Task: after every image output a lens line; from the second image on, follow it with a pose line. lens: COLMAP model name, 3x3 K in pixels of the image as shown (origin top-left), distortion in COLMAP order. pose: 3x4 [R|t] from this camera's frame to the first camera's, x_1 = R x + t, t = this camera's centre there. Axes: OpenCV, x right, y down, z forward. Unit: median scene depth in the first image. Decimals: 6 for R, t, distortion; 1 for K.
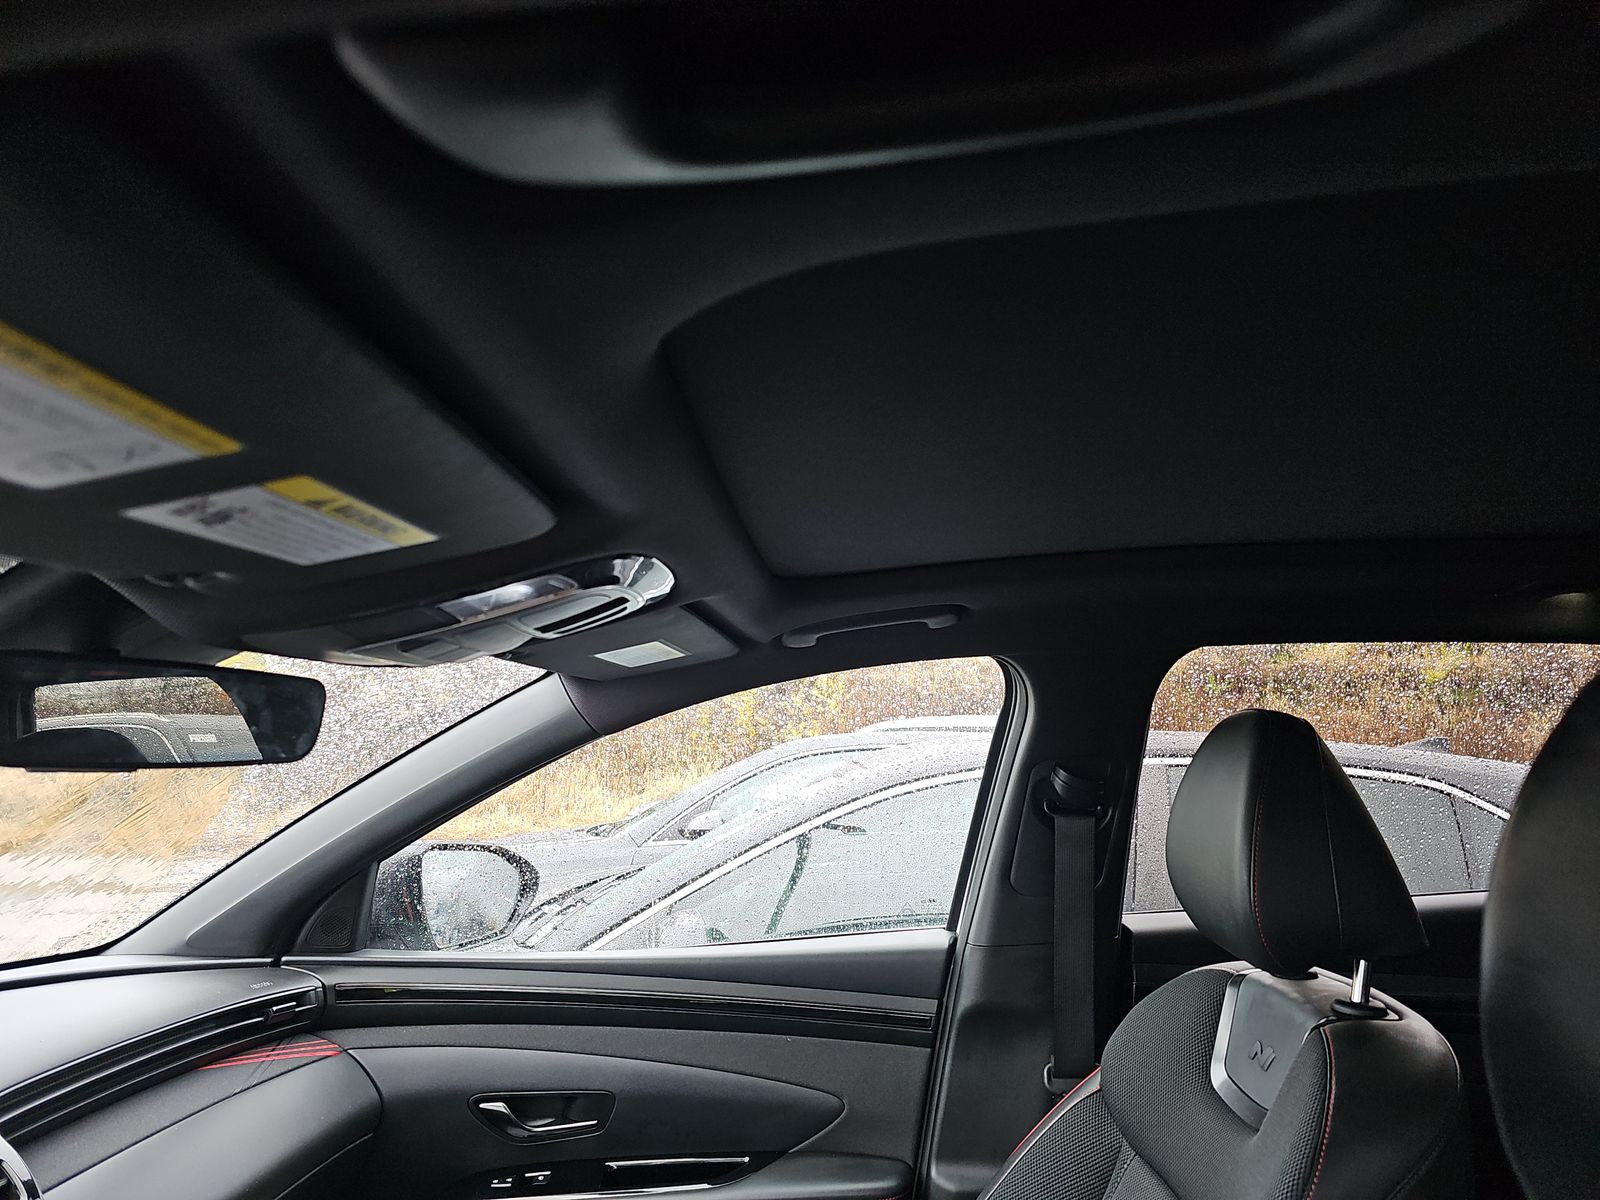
lens RADIAL K [[963.3, 0, 808.5], [0, 963.3, 608.6], [0, 0, 1]] dist [0.000749, -0.000166]
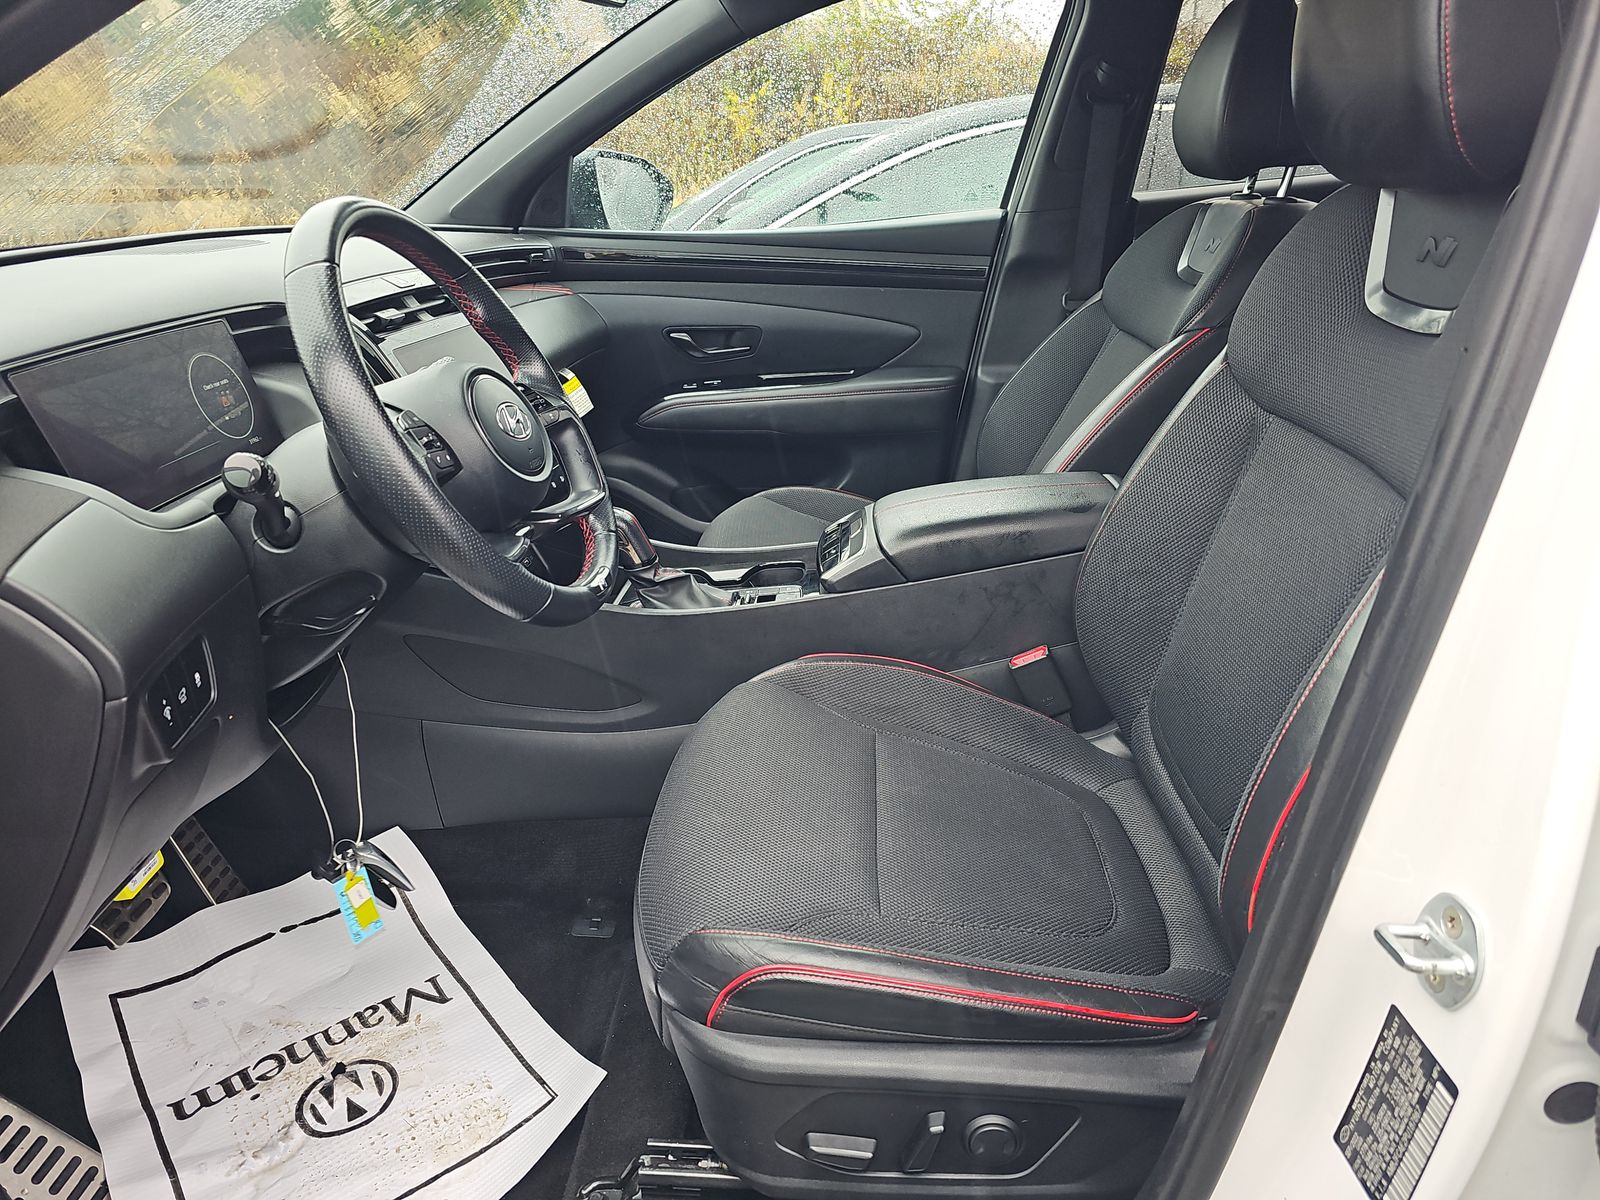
lens RADIAL K [[963.3, 0, 808.5], [0, 963.3, 608.6], [0, 0, 1]] dist [0.000749, -0.000166]
pose [[0.999267, -0.023501, 0.030207, -0.186789], [0.005061, 0.863490, 0.504340, 0.140439], [-0.037936, -0.503818, 0.862976, -0.461737]]
